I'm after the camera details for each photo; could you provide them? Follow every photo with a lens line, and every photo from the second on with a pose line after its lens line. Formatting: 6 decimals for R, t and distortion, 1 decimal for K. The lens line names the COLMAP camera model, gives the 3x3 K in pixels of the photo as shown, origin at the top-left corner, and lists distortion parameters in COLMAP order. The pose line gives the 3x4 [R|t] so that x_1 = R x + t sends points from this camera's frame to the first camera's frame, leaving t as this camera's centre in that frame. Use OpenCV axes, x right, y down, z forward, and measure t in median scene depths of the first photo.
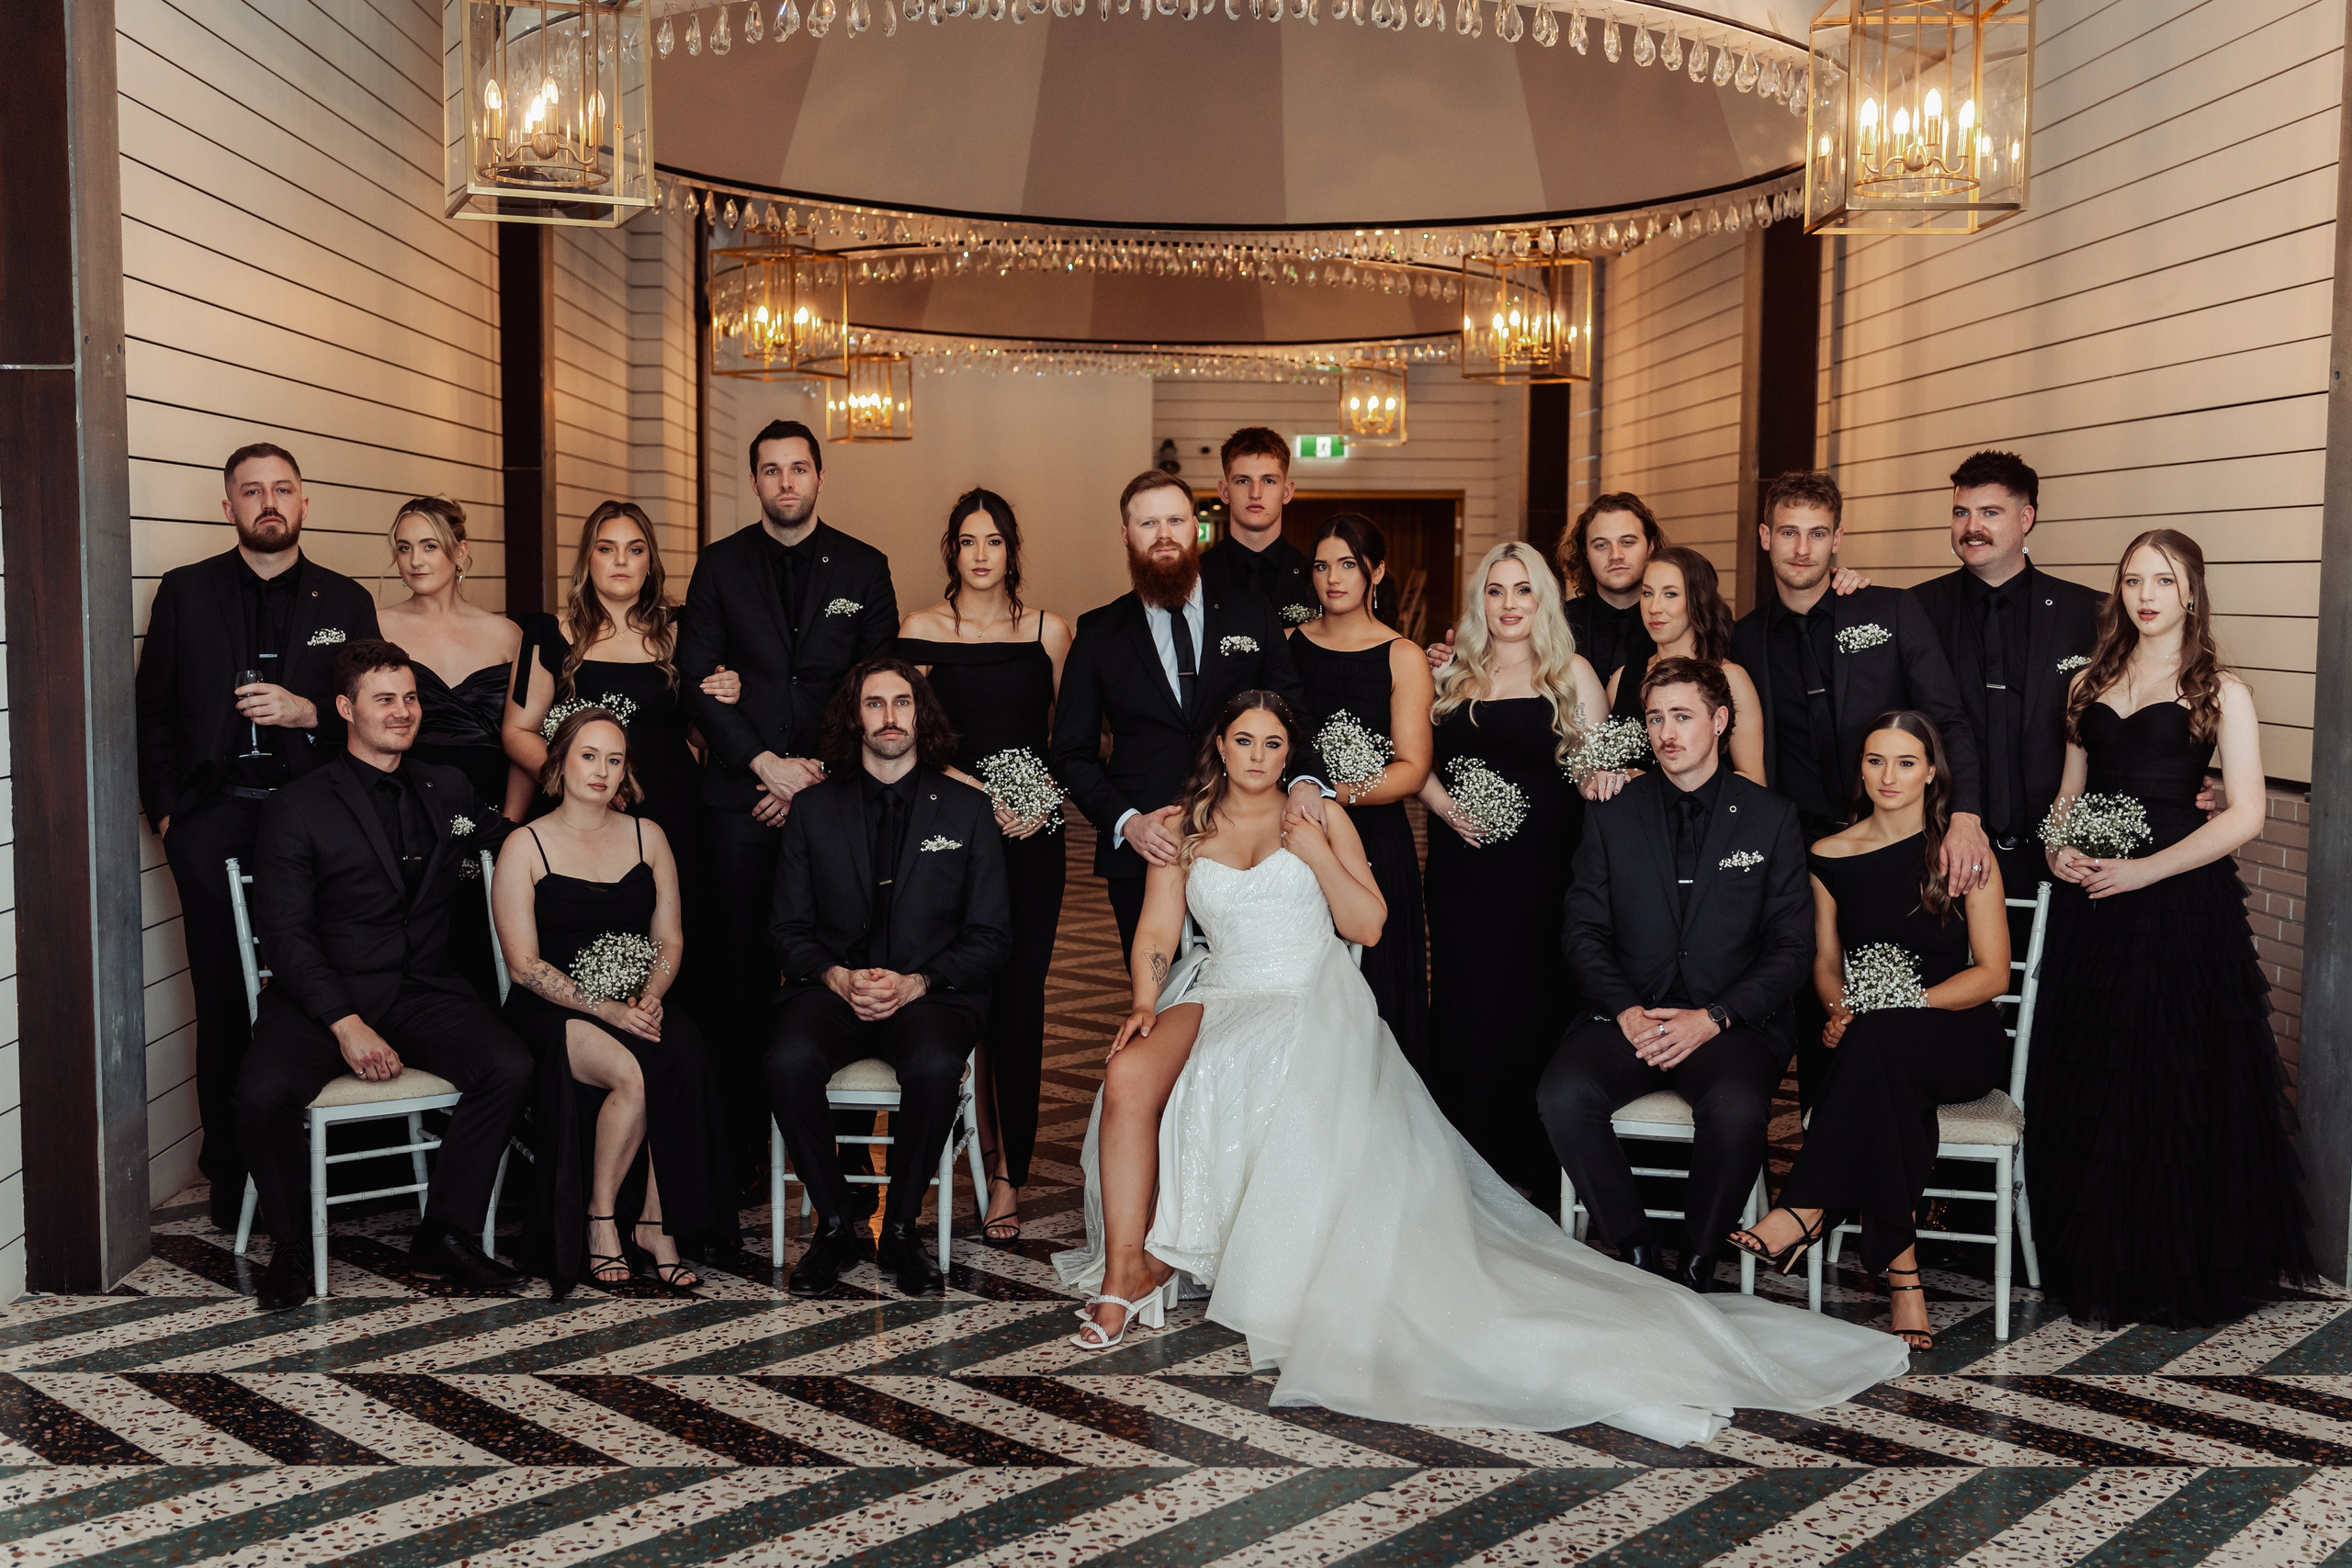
lens RADIAL K [[2370.6, 0, 1139.7], [0, 2370.6, 786.1], [0, 0, 1]] dist [0.004973, -0.002411]
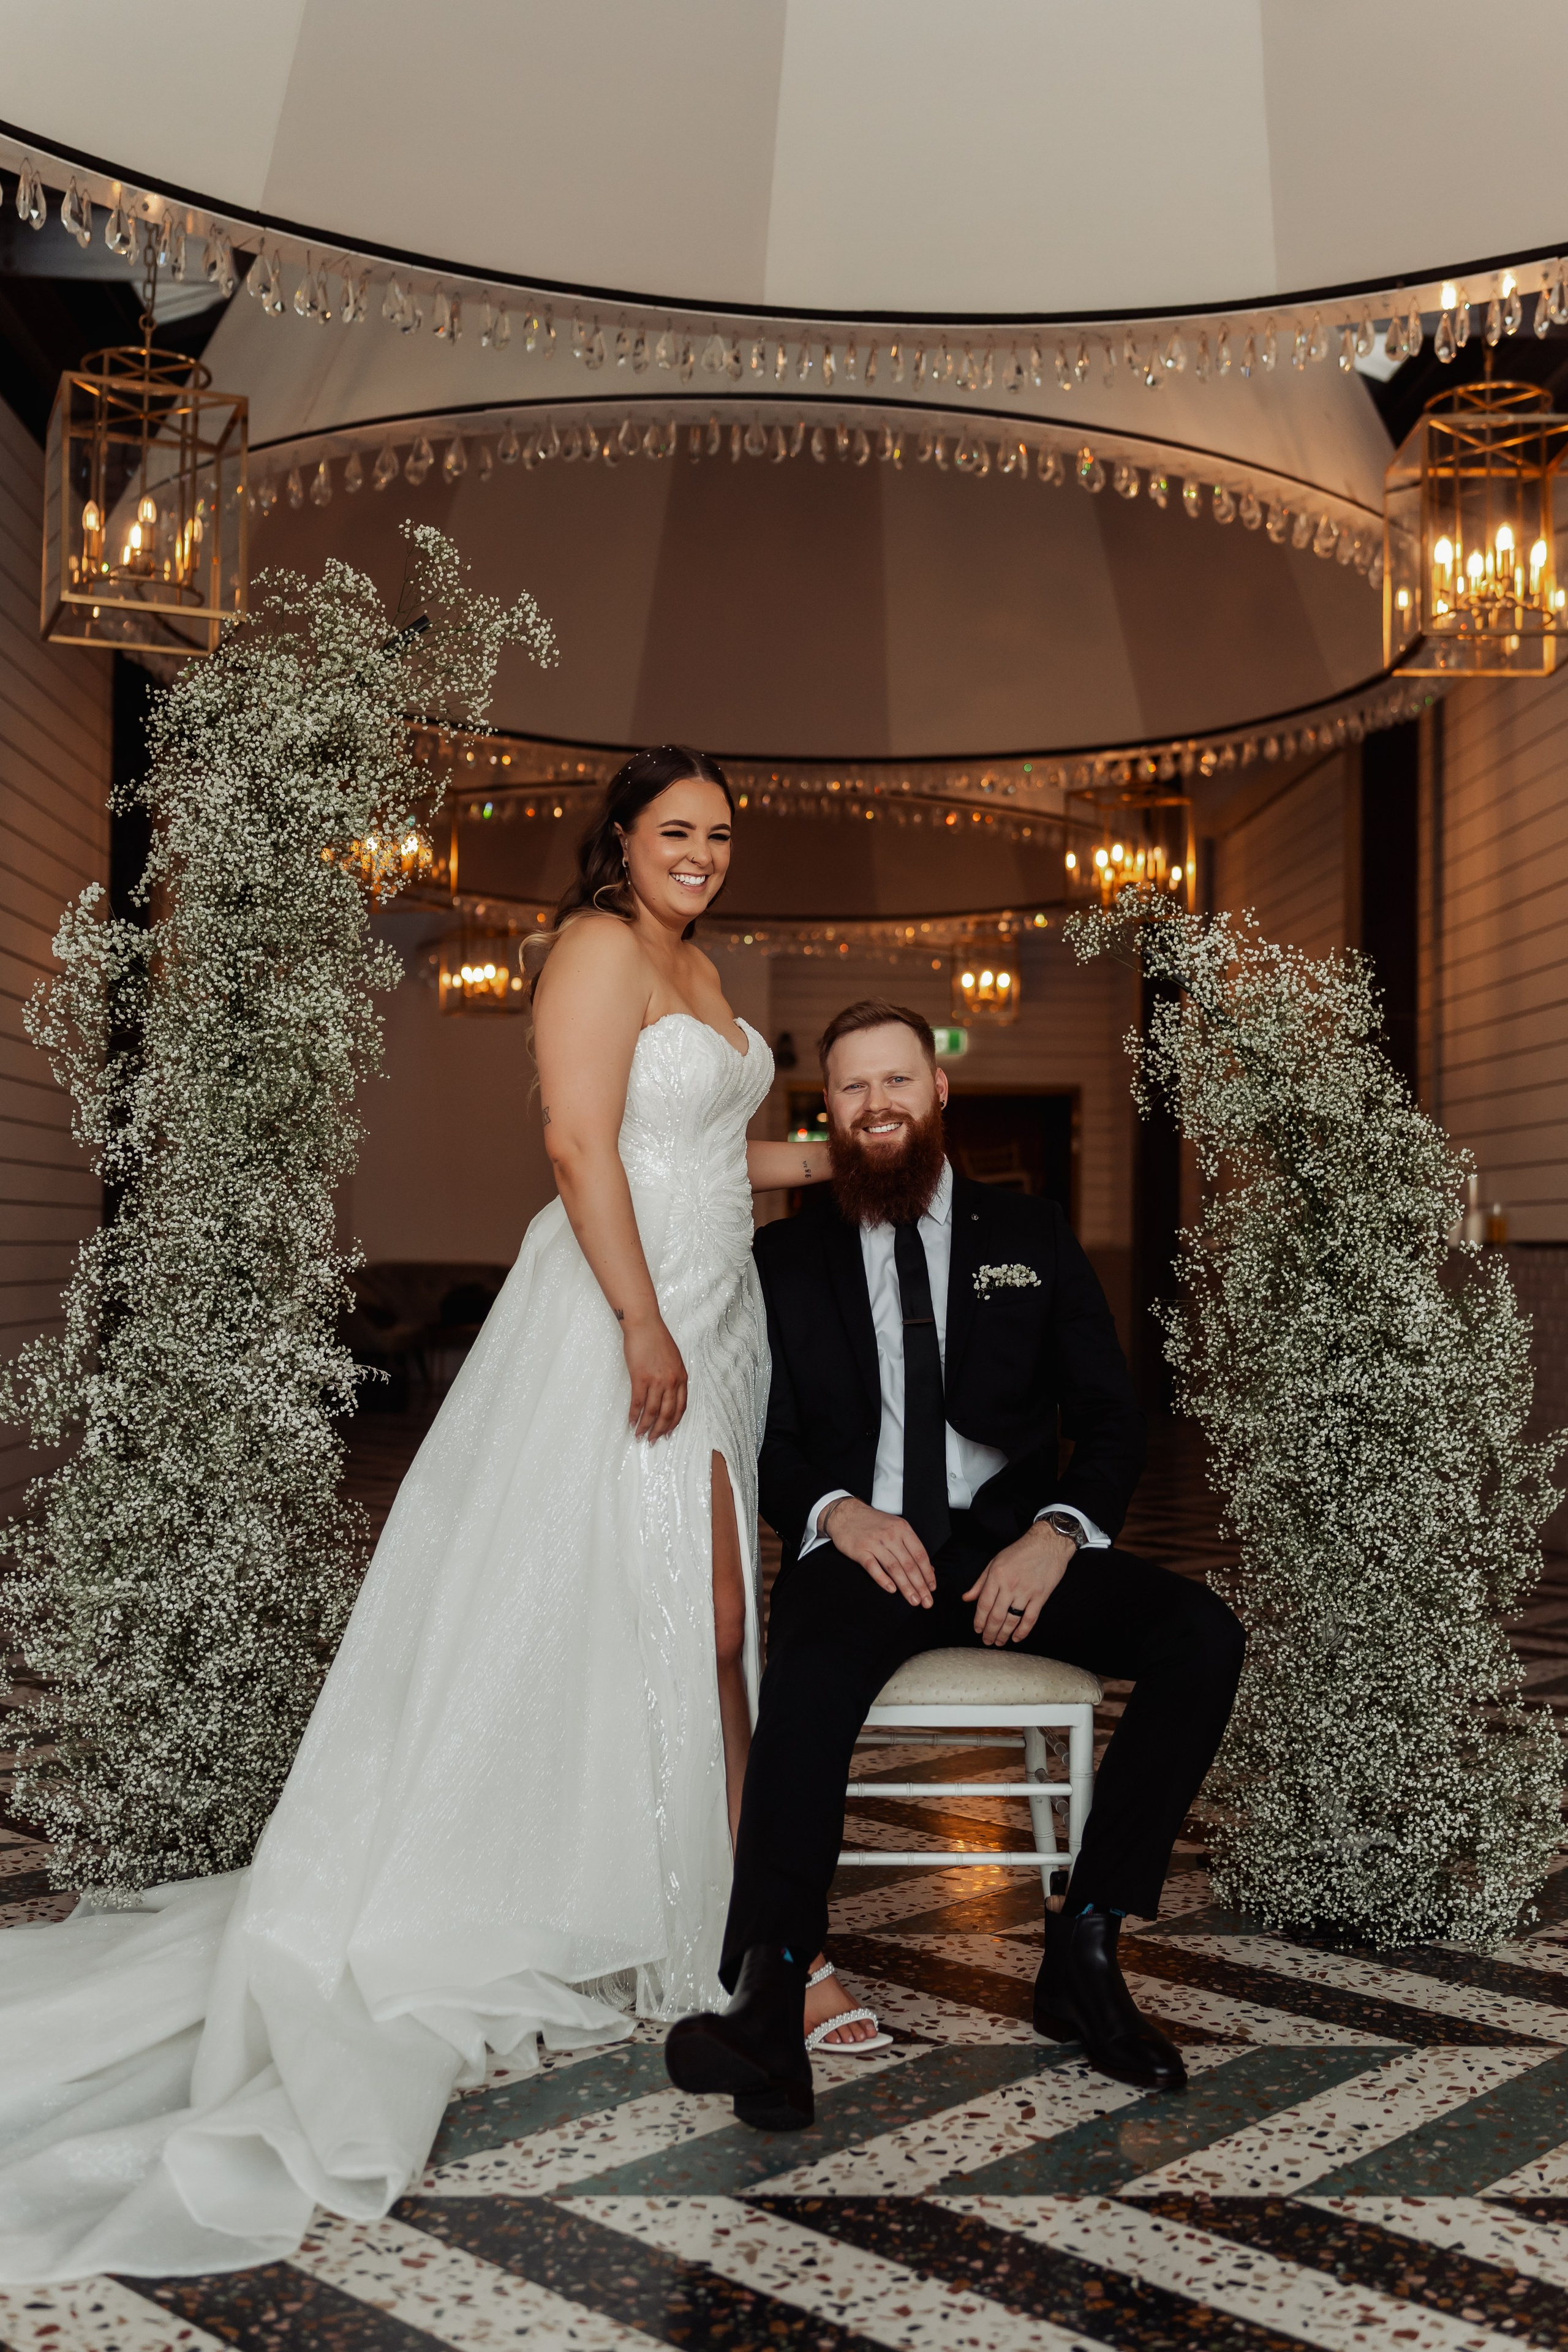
lens RADIAL K [[2391.8, 0, 784.0], [0, 2391.8, 1176.0], [0, 0, 1]] dist [-0.026577, 0.102160]
pose [[0.999972, 0.005928, 0.004584, 0.025600], [-0.005313, 0.992244, -0.124195, 0.134992], [-0.005285, 0.124167, 0.992247, 0.019124]]
